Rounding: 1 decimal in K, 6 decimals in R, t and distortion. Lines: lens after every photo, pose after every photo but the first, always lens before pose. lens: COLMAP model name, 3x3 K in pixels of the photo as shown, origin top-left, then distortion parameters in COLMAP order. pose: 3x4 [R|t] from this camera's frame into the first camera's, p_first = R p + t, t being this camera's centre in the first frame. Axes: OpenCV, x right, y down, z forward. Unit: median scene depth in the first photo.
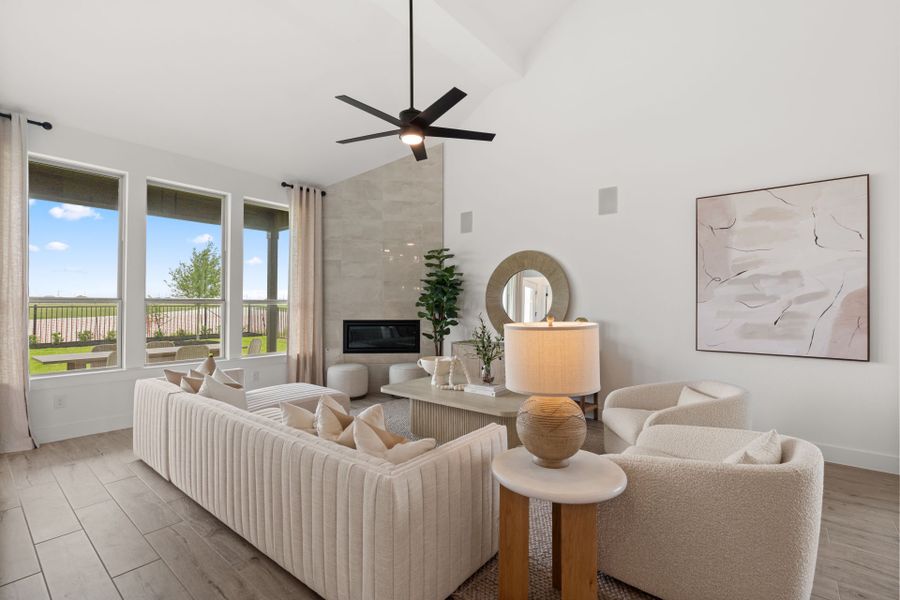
lens RADIAL K [[409.2, 0, 447.7], [0, 409.2, 303.3], [0, 0, 1]] dist [0.000855, 0.000060]
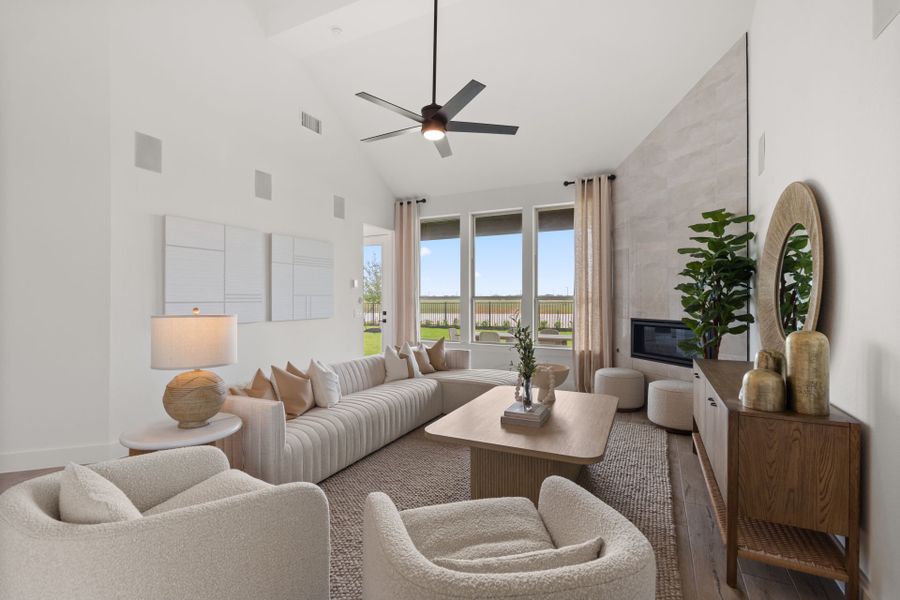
lens RADIAL K [[409.2, 0, 450.5], [0, 409.2, 301.9], [0, 0, 1]] dist [0.000855, 0.000060]
pose [[0.225027, -0.000684, -0.974352, 0.501736], [0.001234, 0.999999, -0.000417, 0.006818], [0.974352, -0.001109, 0.225028, 0.451505]]
